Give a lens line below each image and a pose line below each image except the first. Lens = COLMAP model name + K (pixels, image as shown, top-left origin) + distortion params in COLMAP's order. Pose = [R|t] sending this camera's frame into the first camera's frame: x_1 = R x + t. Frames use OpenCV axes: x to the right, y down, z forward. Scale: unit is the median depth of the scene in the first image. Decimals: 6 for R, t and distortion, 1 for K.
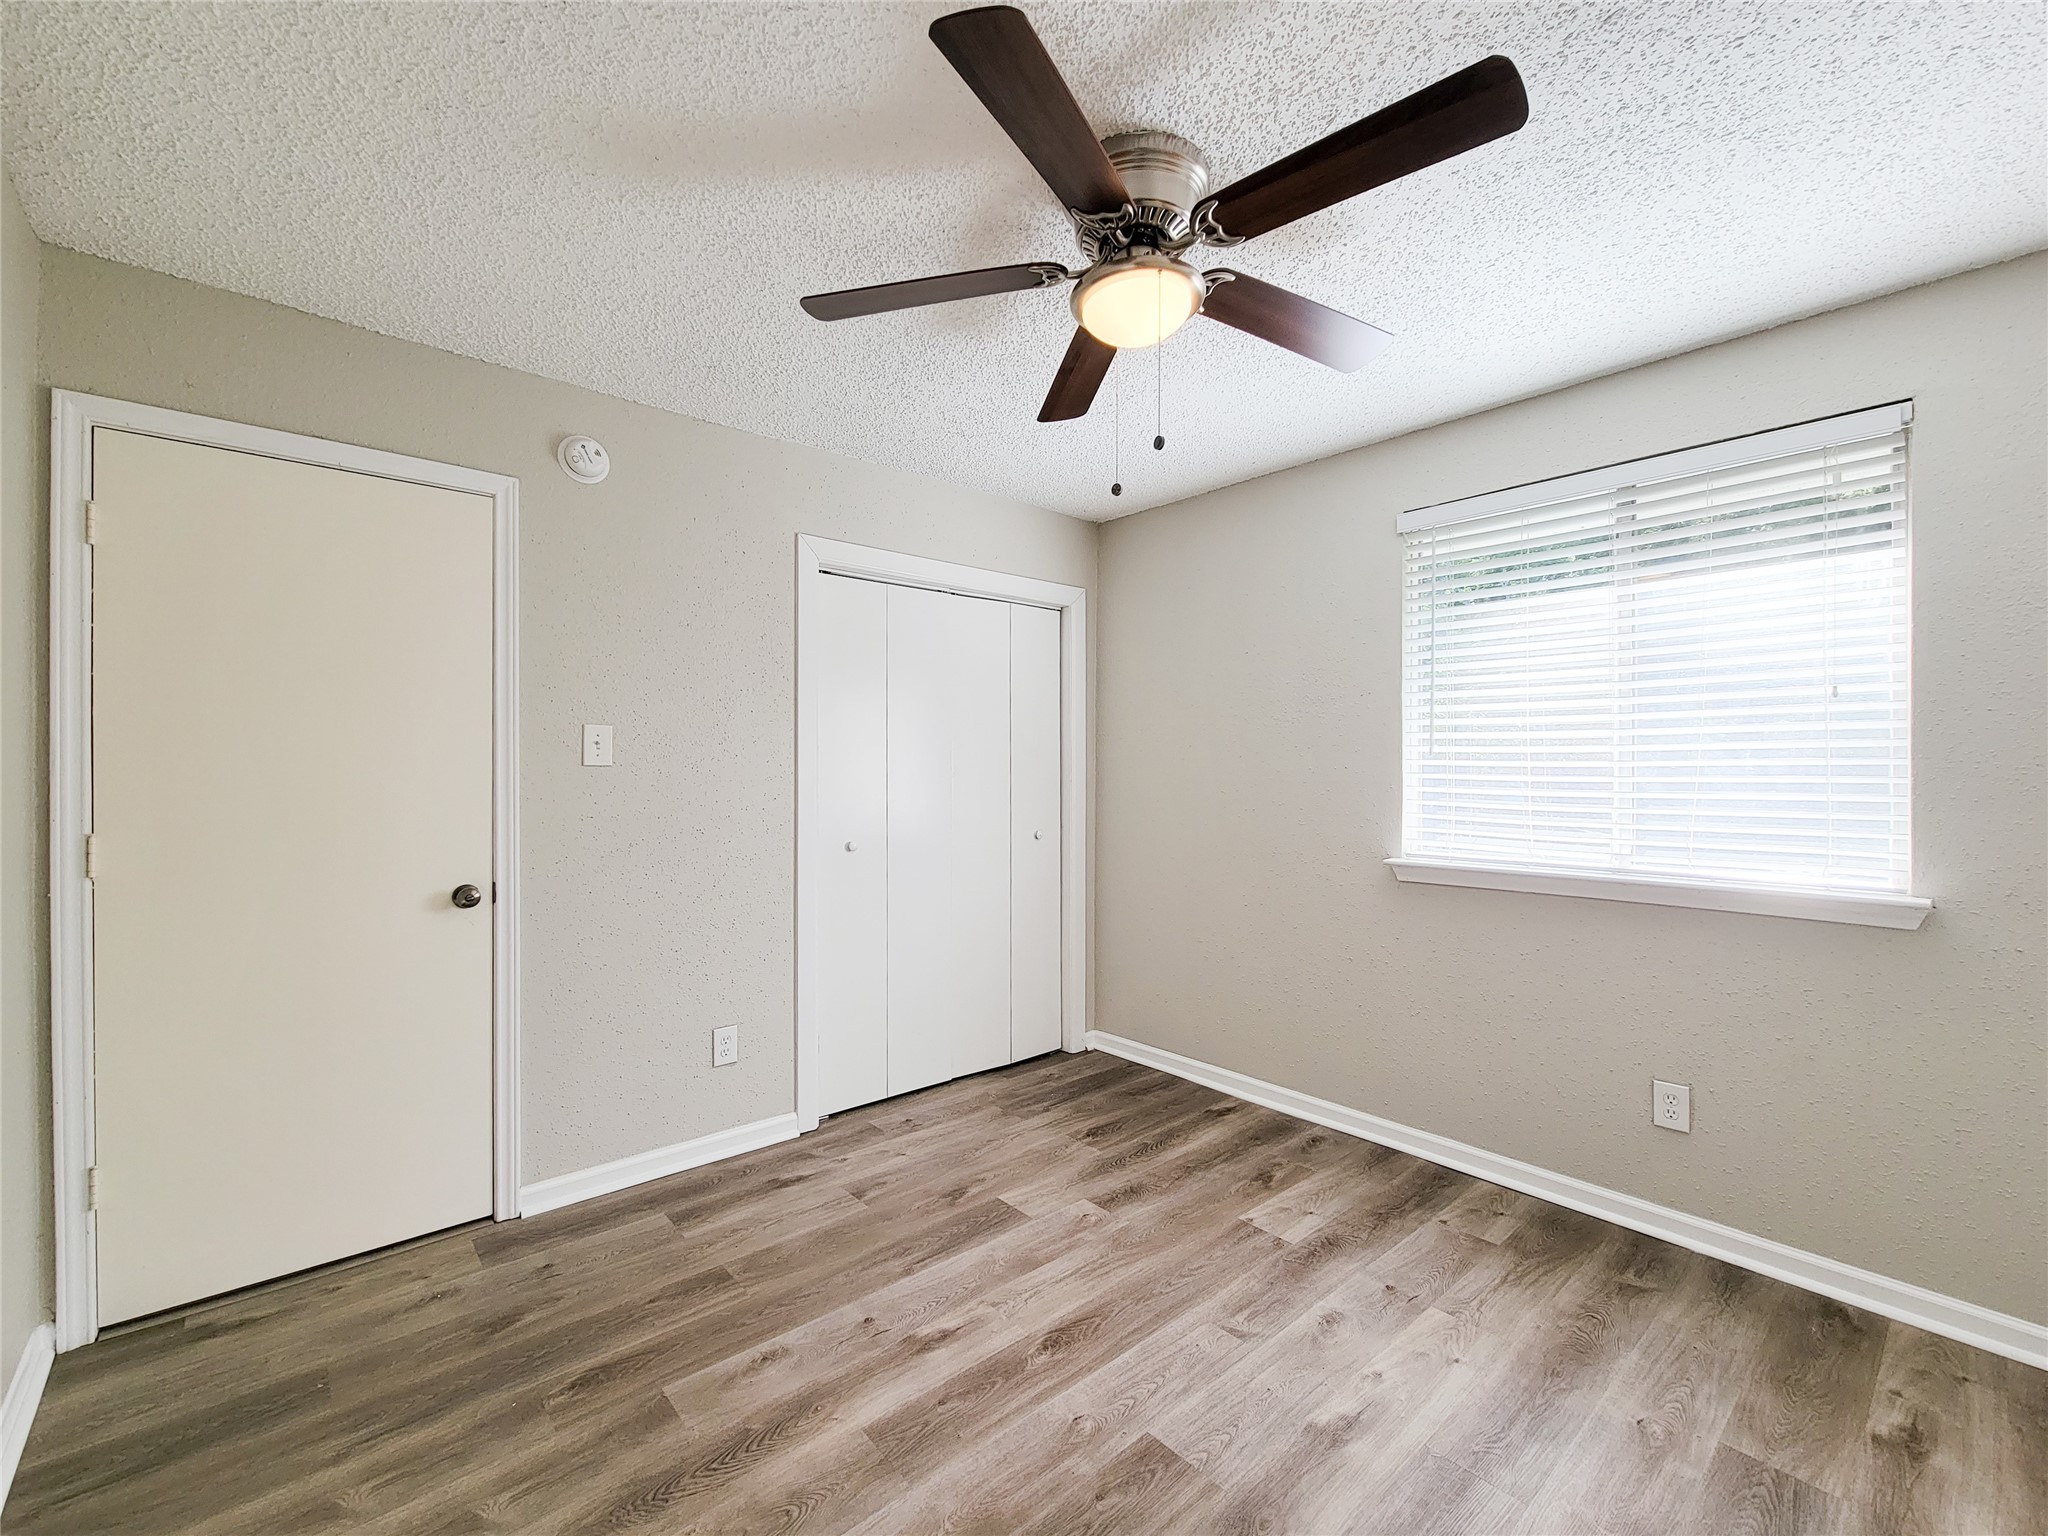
lens RADIAL K [[831.0, 0, 1024.2], [0, 831.0, 772.6], [0, 0, 1]] dist [0.005672, -0.004545]
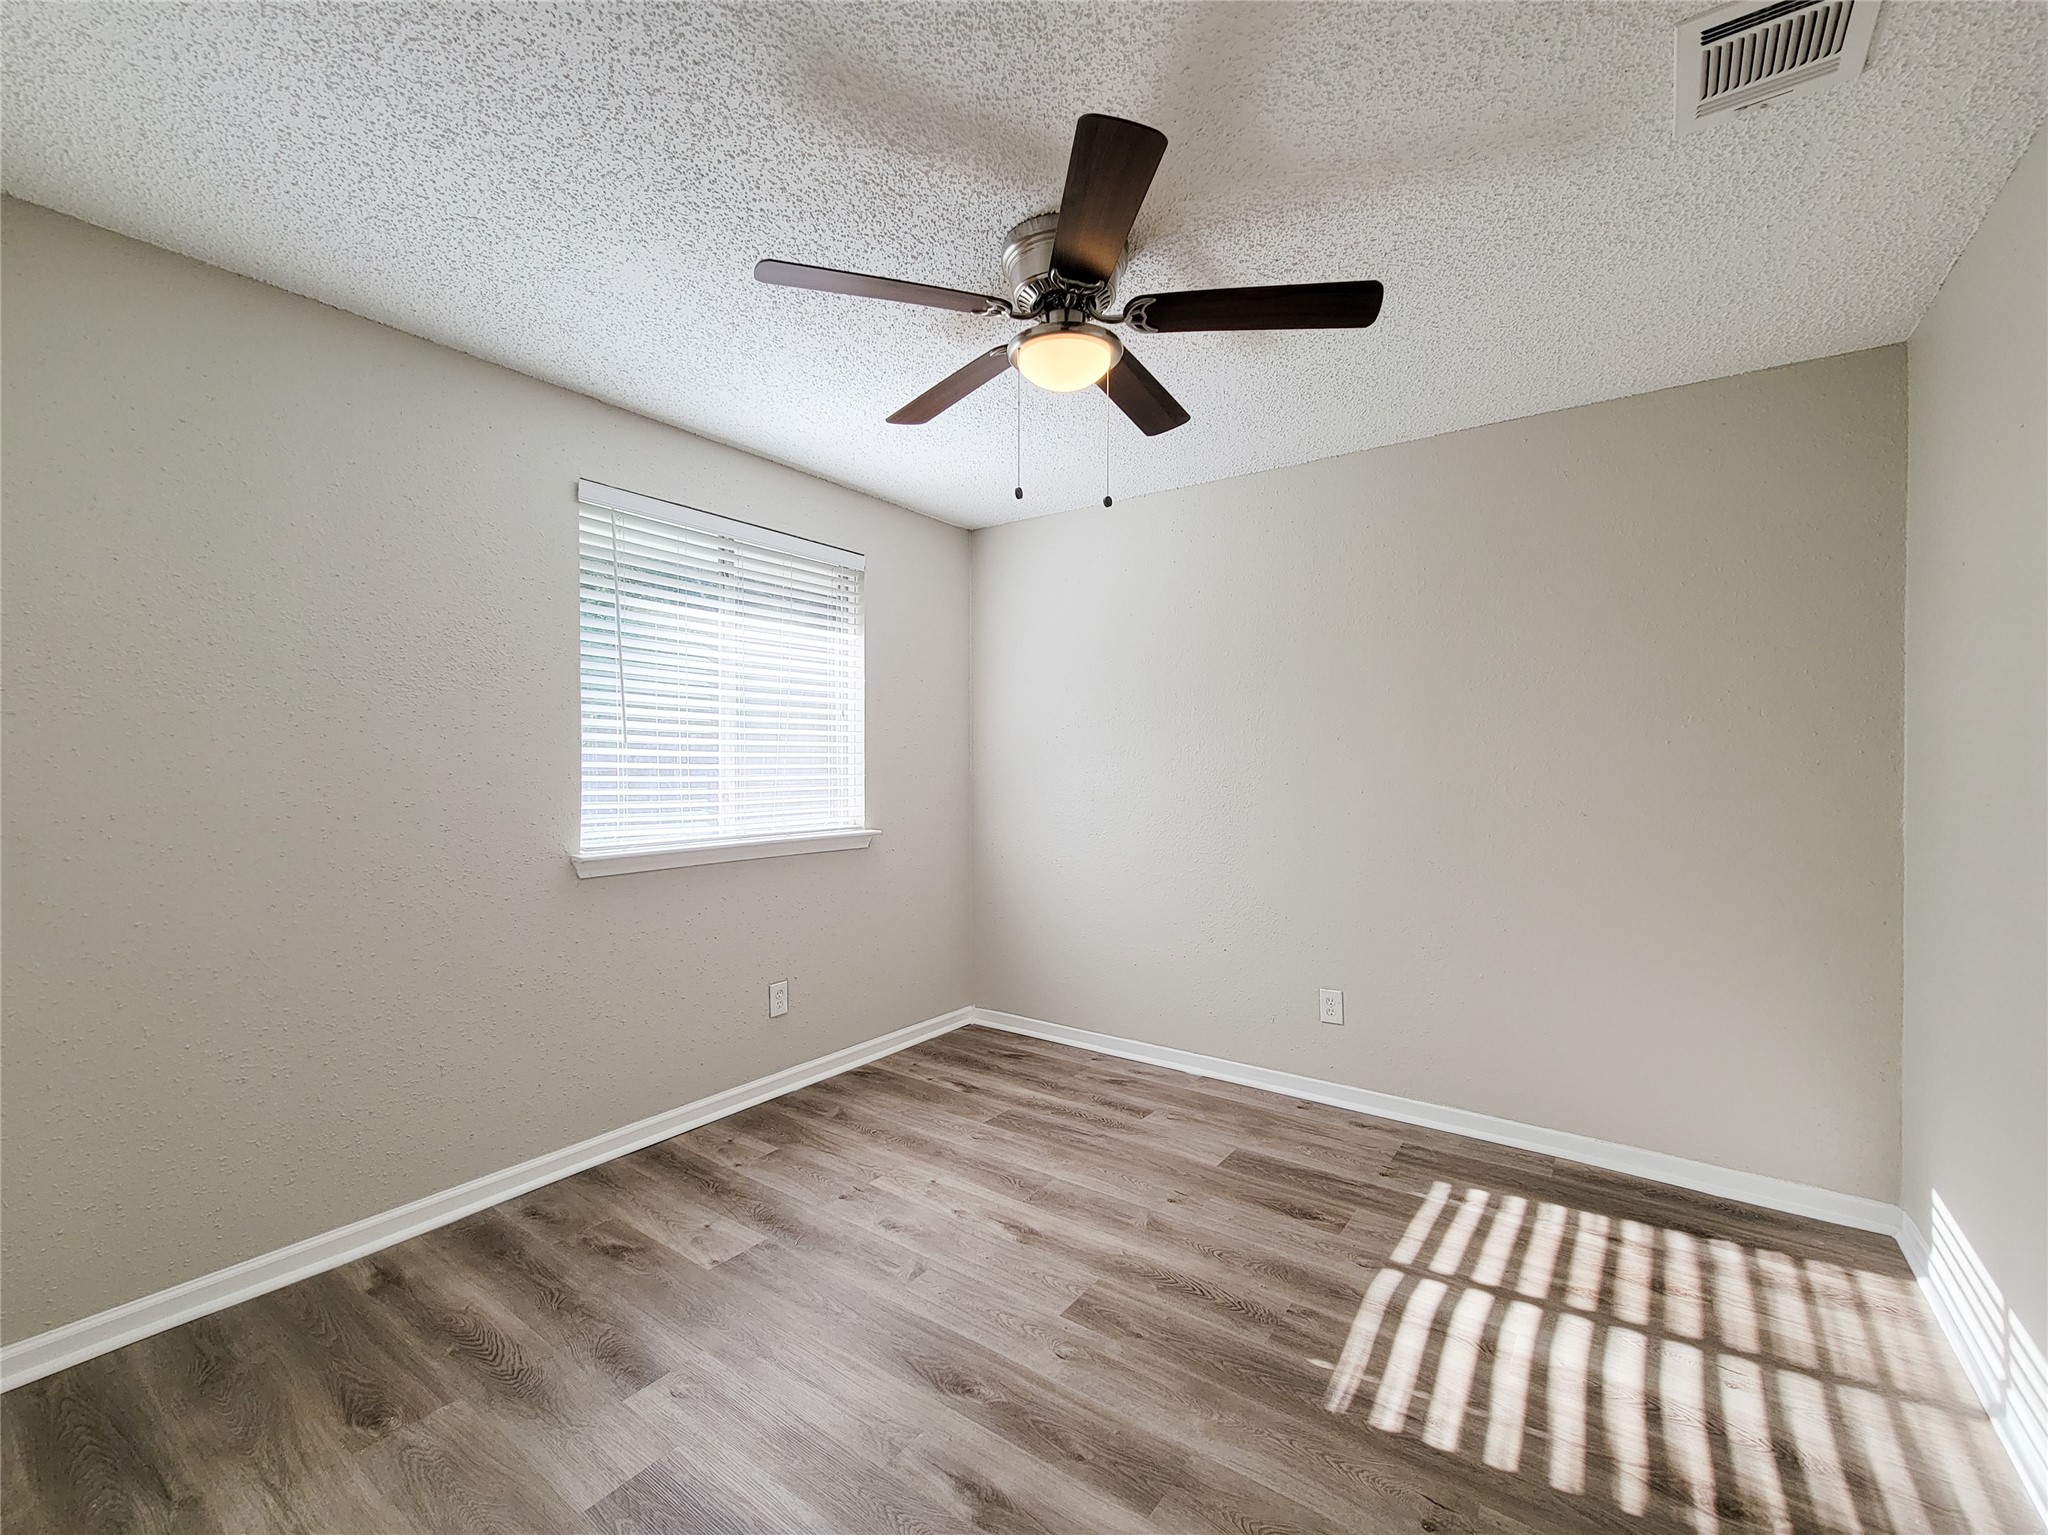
lens RADIAL K [[831.0, 0, 1024.2], [0, 831.0, 772.1], [0, 0, 1]] dist [0.005672, -0.004545]
pose [[-0.186134, -0.011389, 0.982458, -0.712448], [0.004277, 0.999914, 0.012401, 0.003865], [-0.982515, 0.006510, -0.186069, 0.904716]]
